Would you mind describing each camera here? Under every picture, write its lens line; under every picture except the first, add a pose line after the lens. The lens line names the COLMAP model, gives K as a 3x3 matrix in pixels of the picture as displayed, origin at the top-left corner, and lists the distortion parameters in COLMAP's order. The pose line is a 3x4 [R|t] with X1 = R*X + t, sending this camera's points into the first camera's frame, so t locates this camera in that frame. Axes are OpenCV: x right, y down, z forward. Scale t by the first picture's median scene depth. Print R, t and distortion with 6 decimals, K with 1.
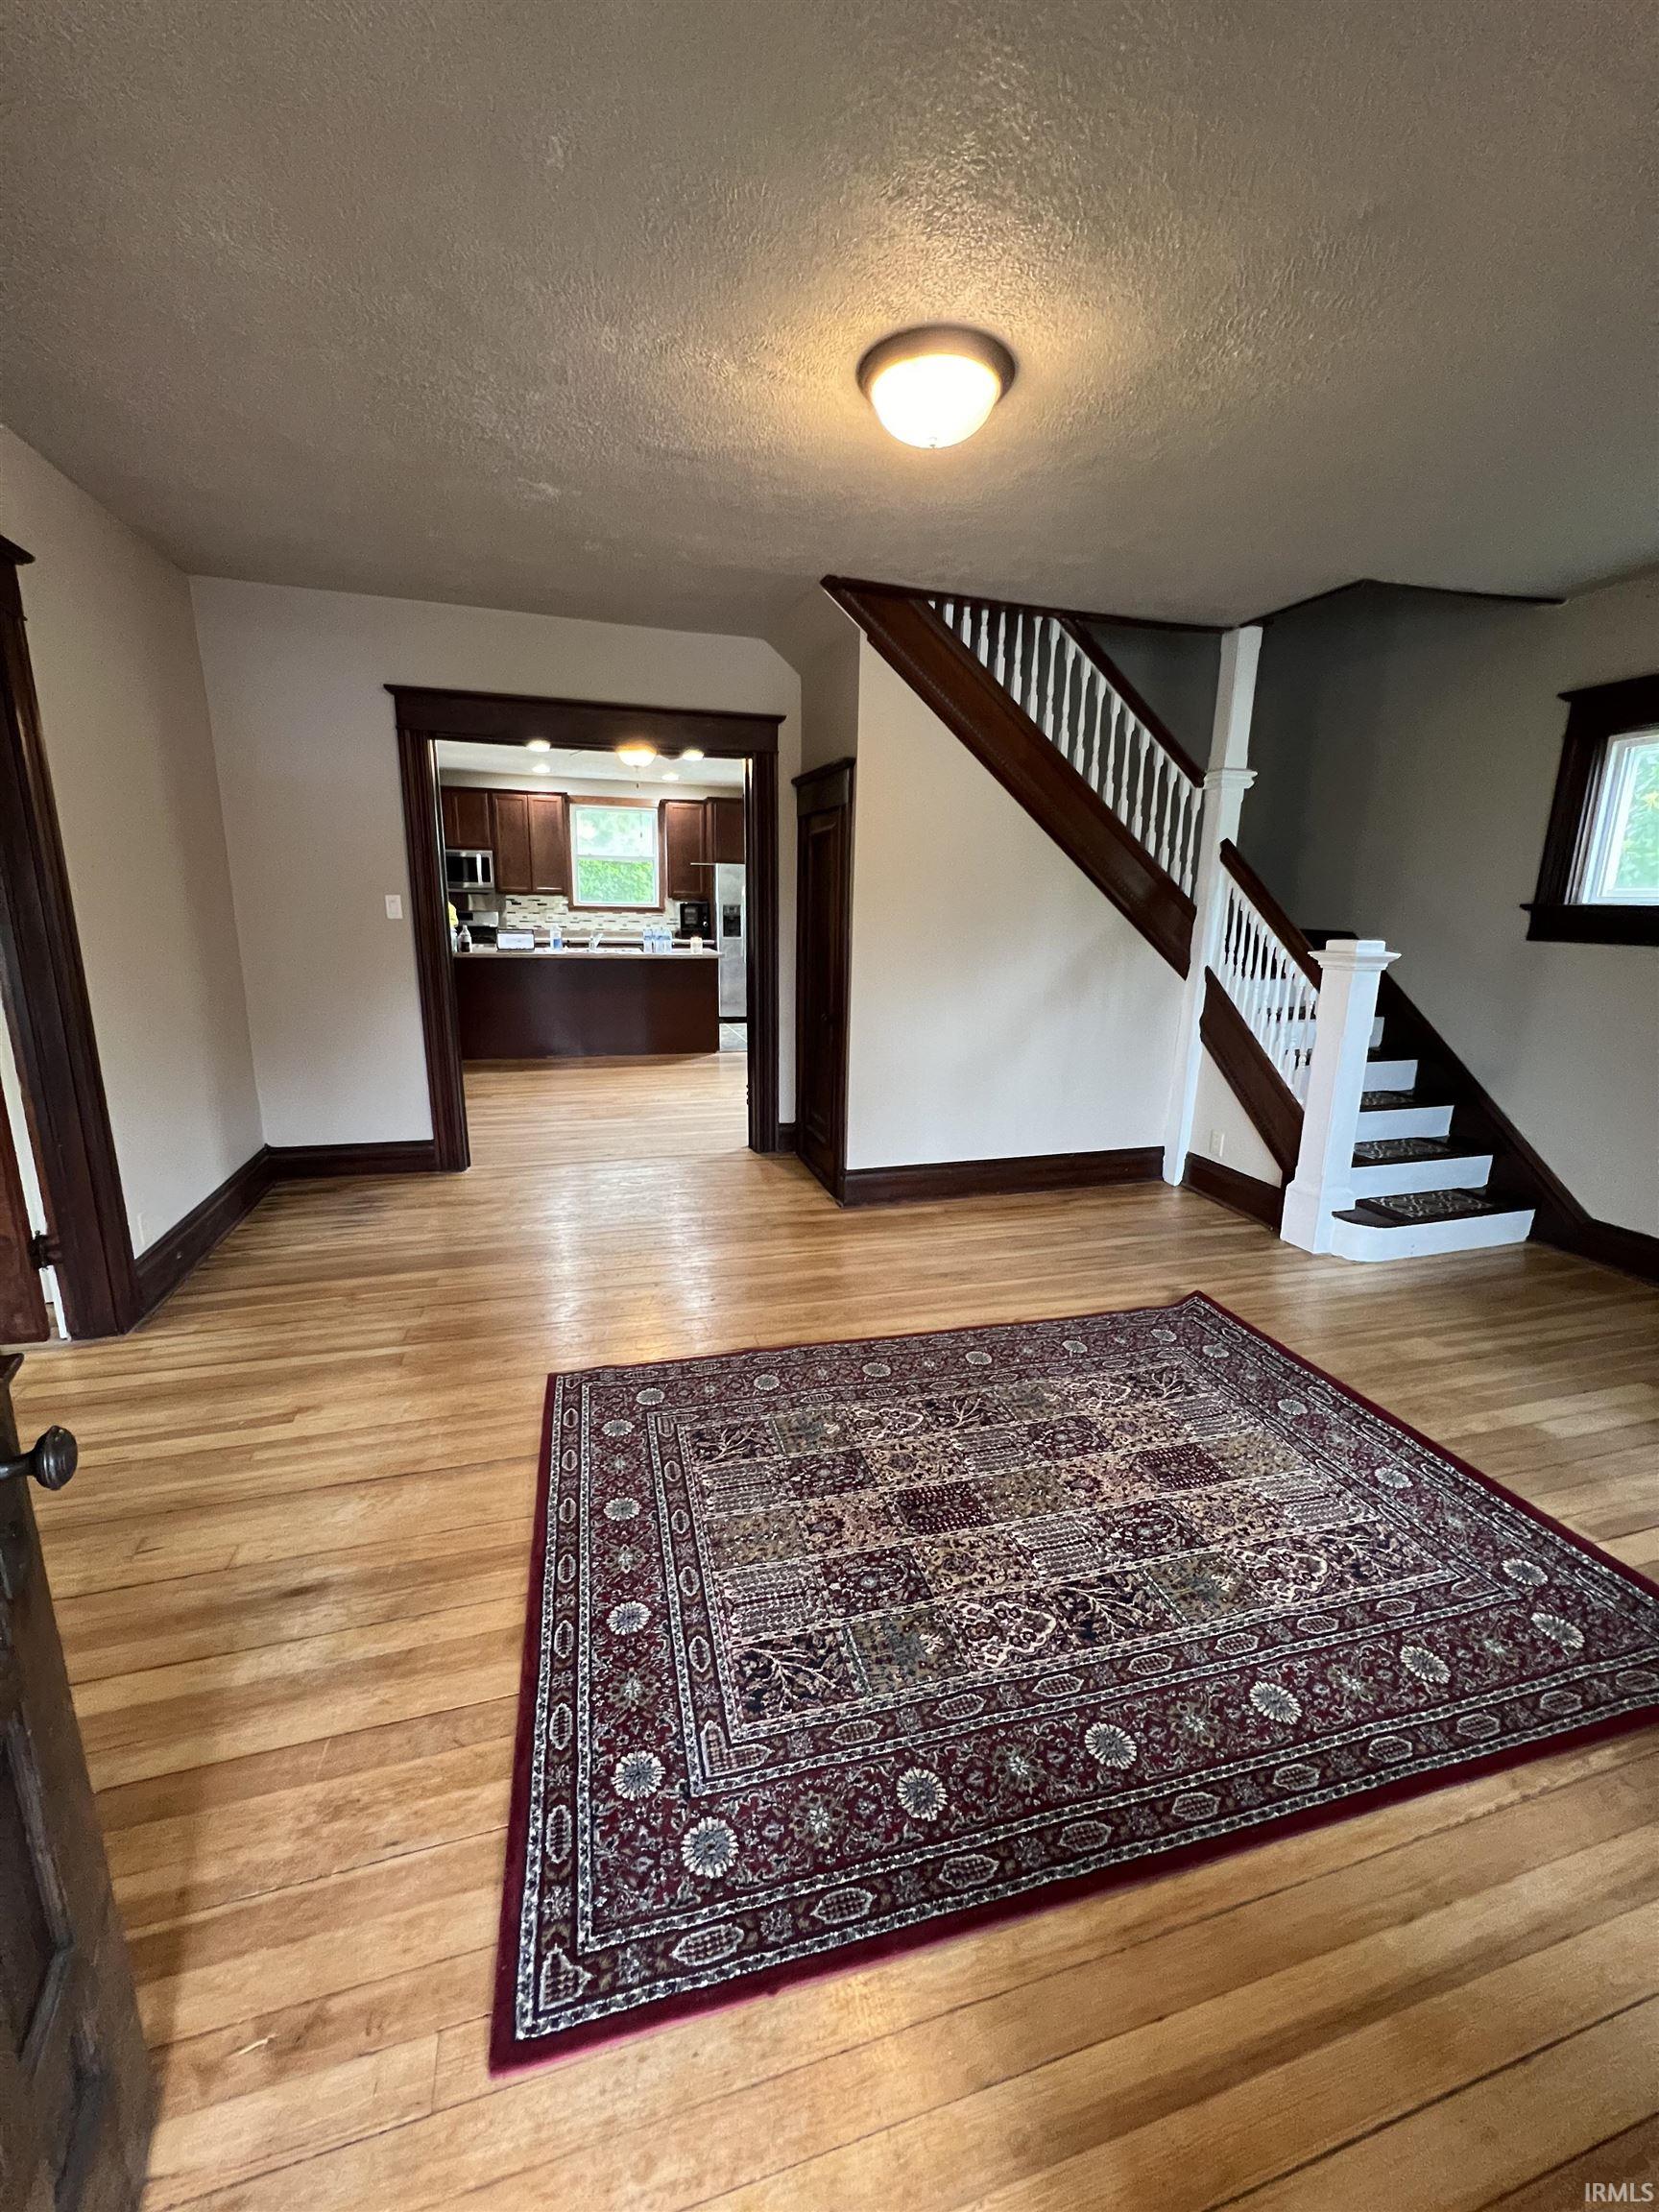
lens RADIAL K [[881.4, 0, 823.7], [0, 881.4, 1104.0], [0, 0, 1]] dist [-0.002714, 0.000068]
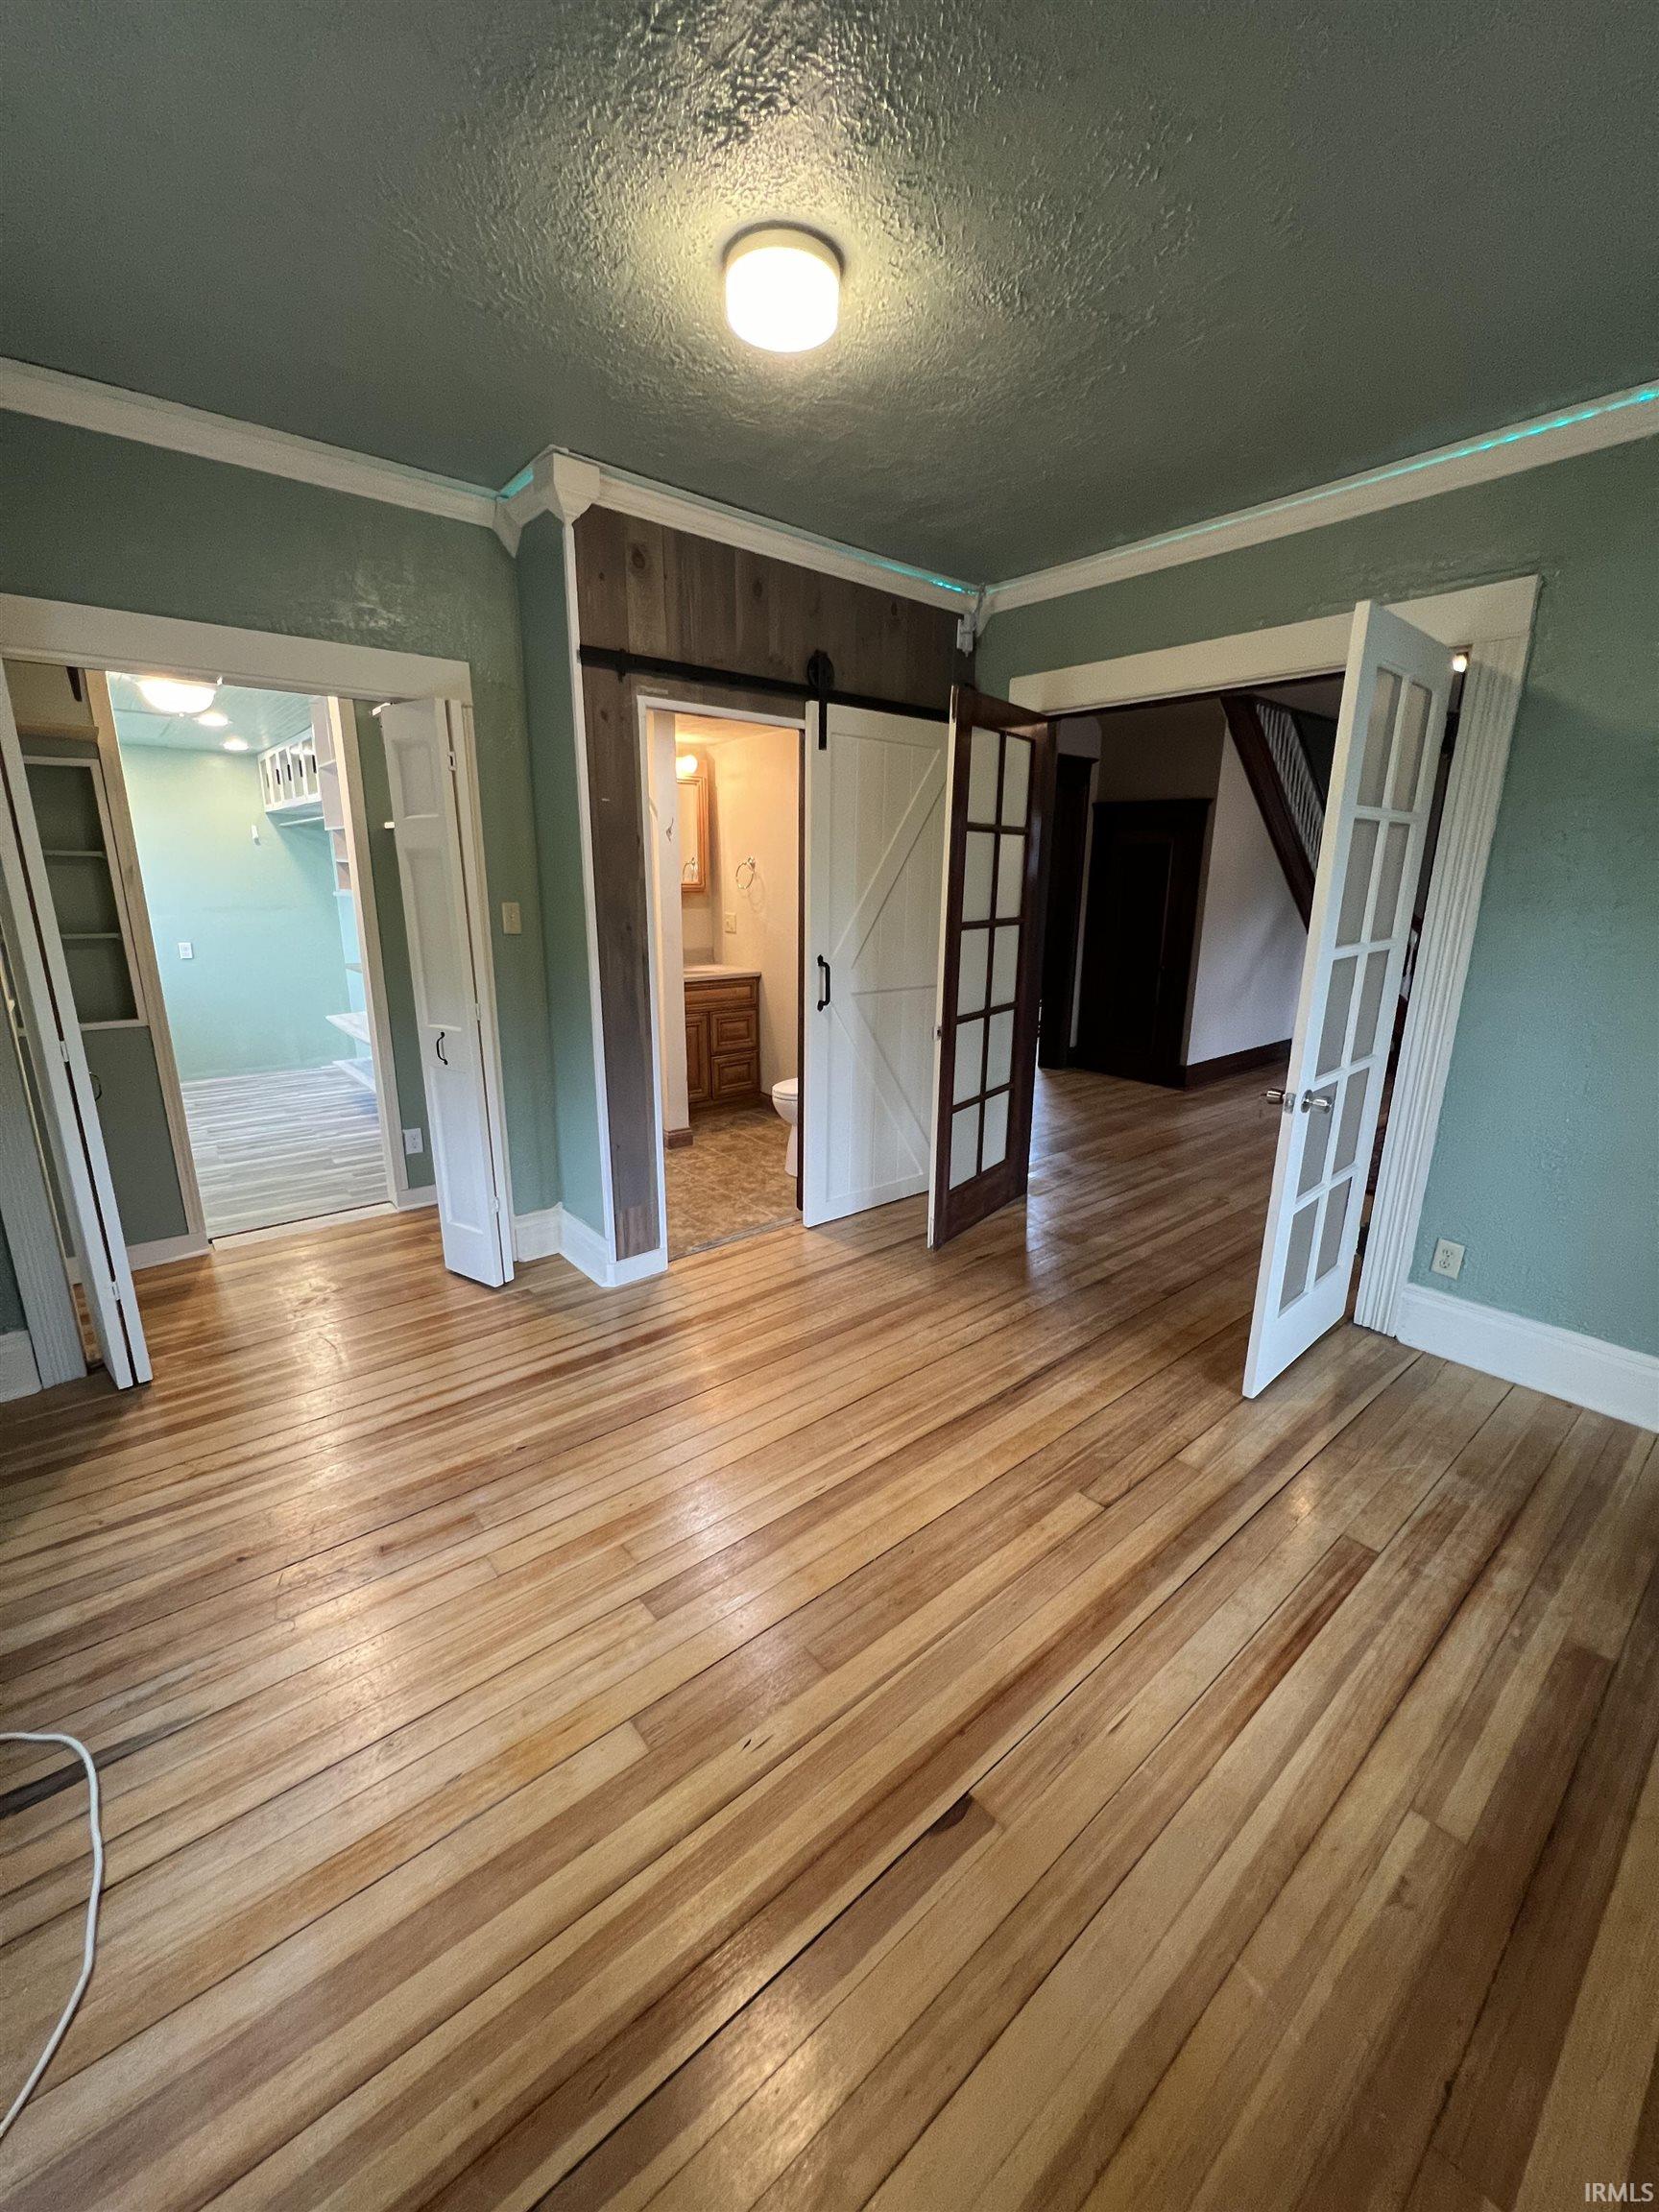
lens RADIAL K [[881.4, 0, 823.7], [0, 881.4, 1104.0], [0, 0, 1]] dist [-0.002714, 0.000068]
pose [[0.920831, -0.107610, 0.374821, -1.696732], [0.092249, 0.994002, 0.058745, -0.013212], [-0.378895, -0.019517, 0.925234, -0.278135]]
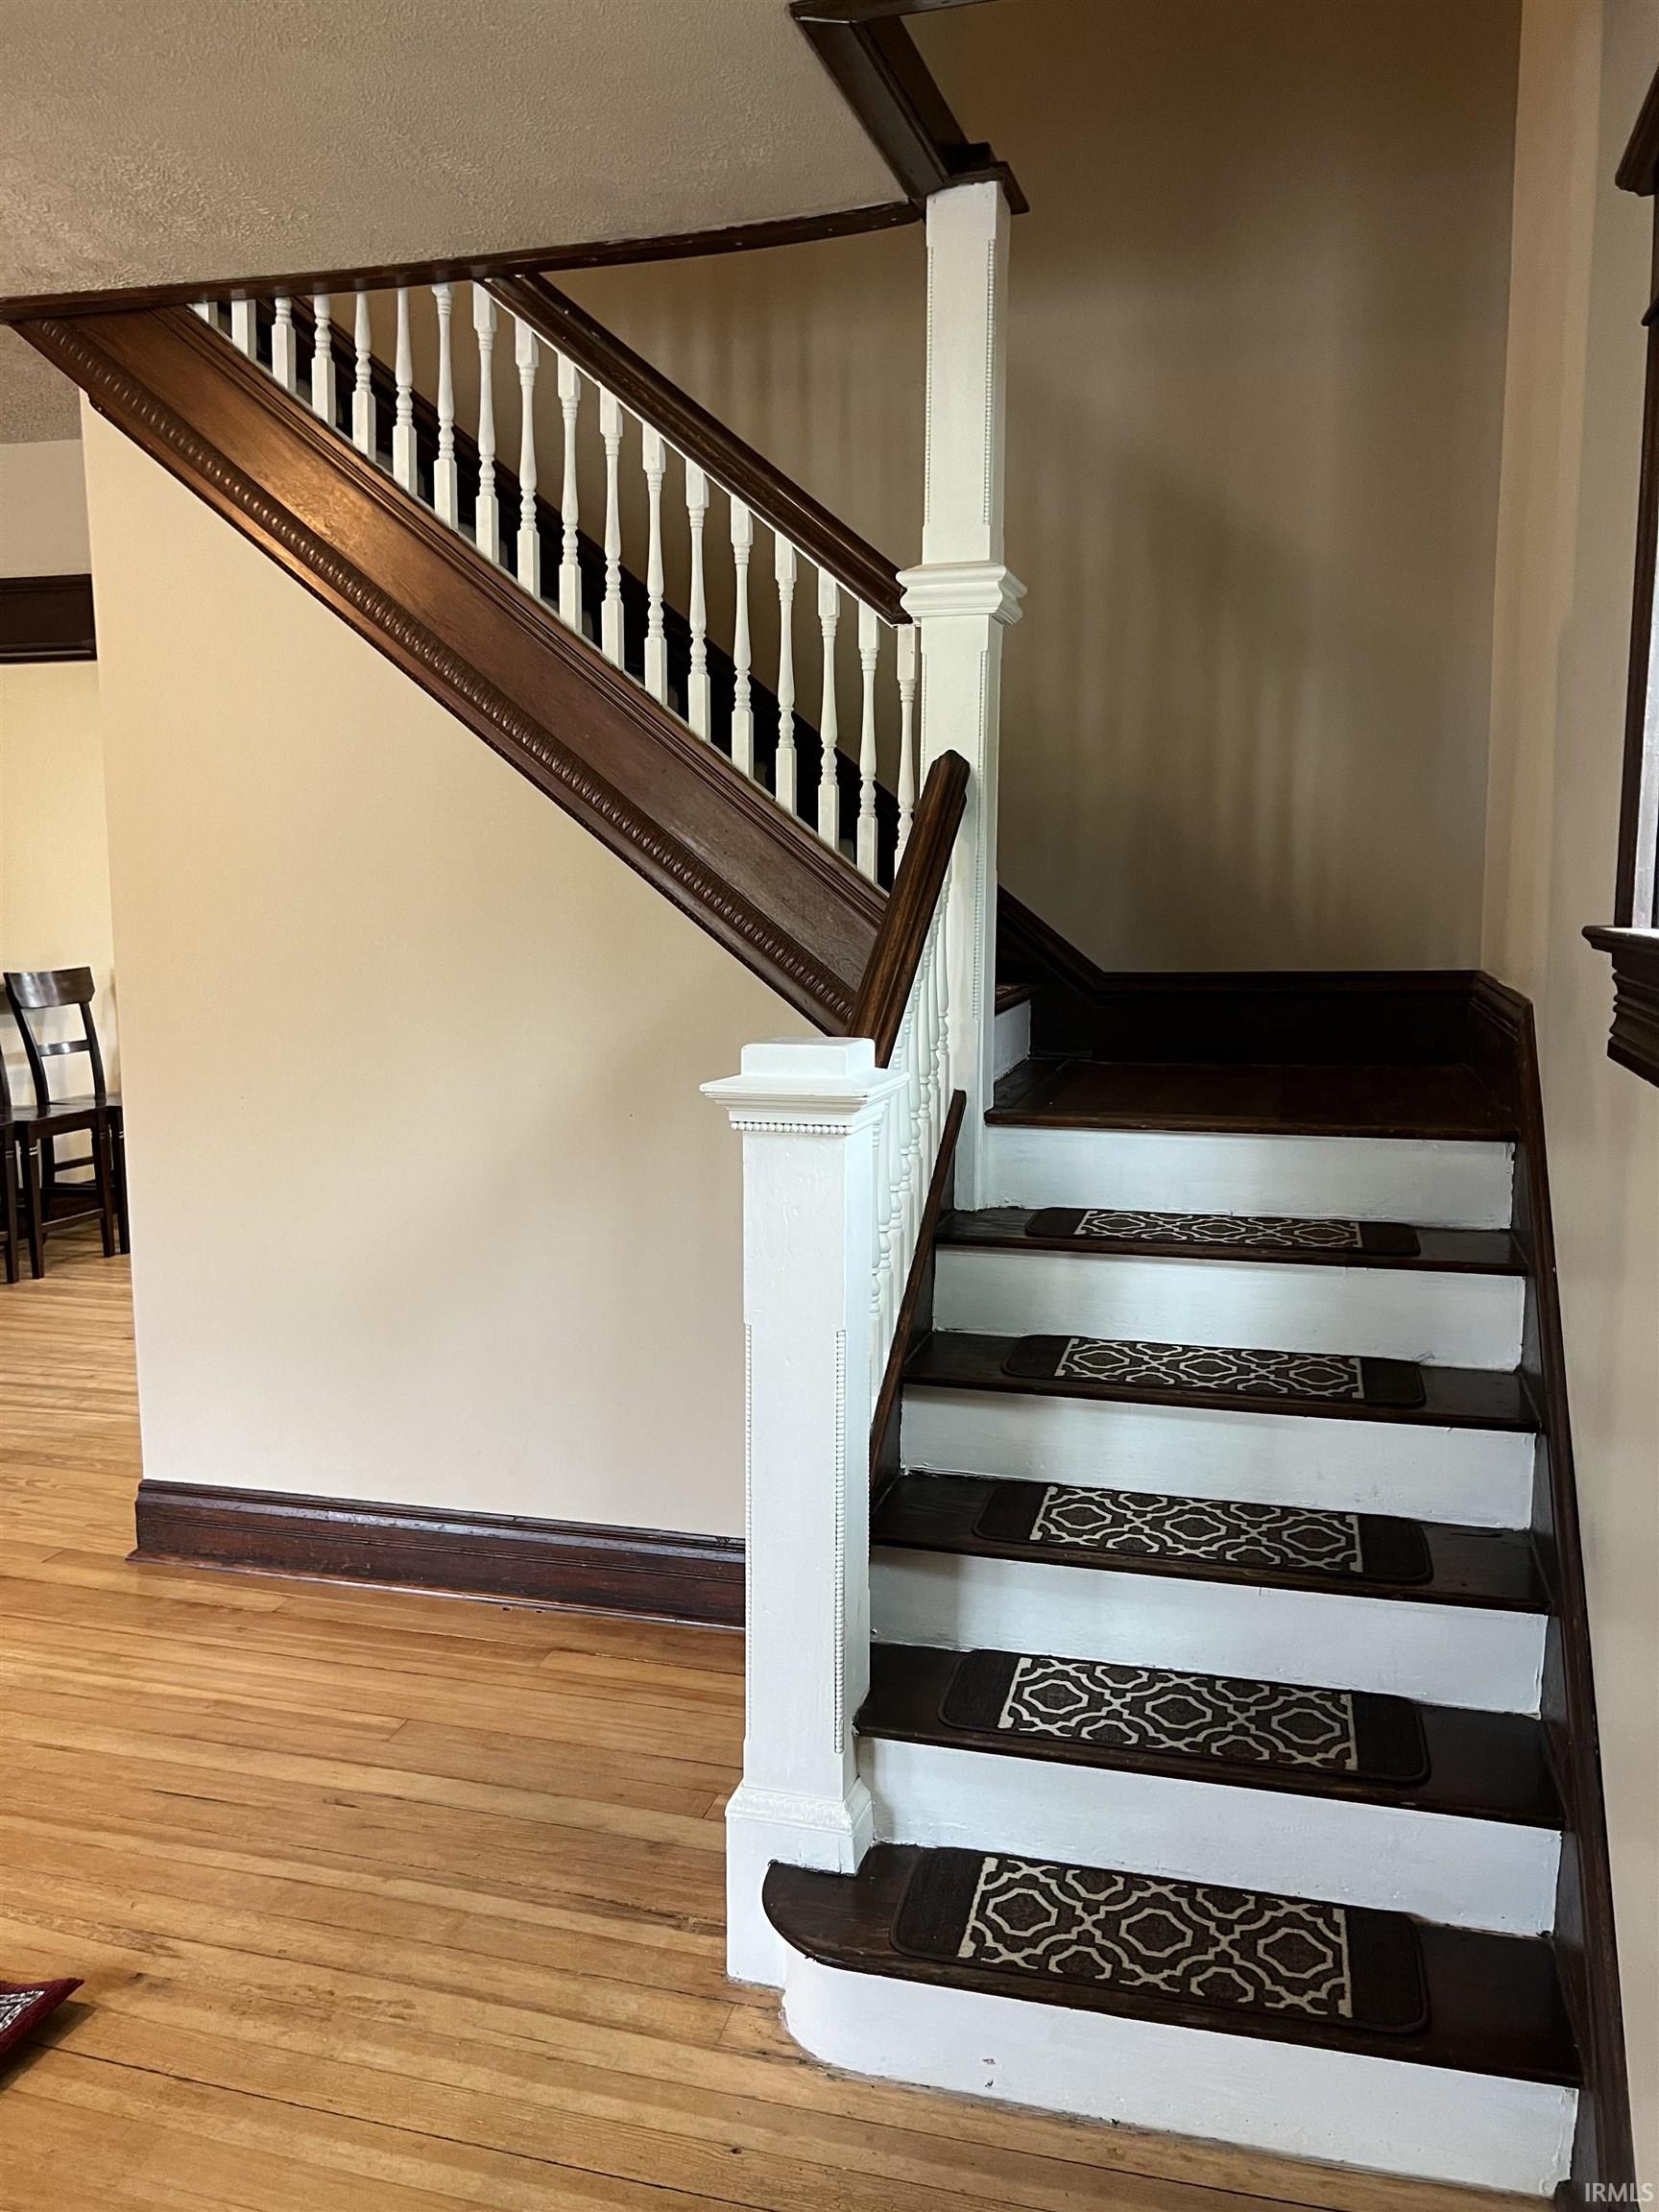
lens RADIAL K [[1690.3, 0, 829.5], [0, 1690.3, 1106.0], [0, 0, 1]] dist [0.035633, -0.000757]
pose [[0.842189, 0.053218, -0.536550, 1.221348], [-0.099996, 0.993270, -0.058440, -0.162730], [0.529829, 0.102870, 0.841843, 0.592375]]
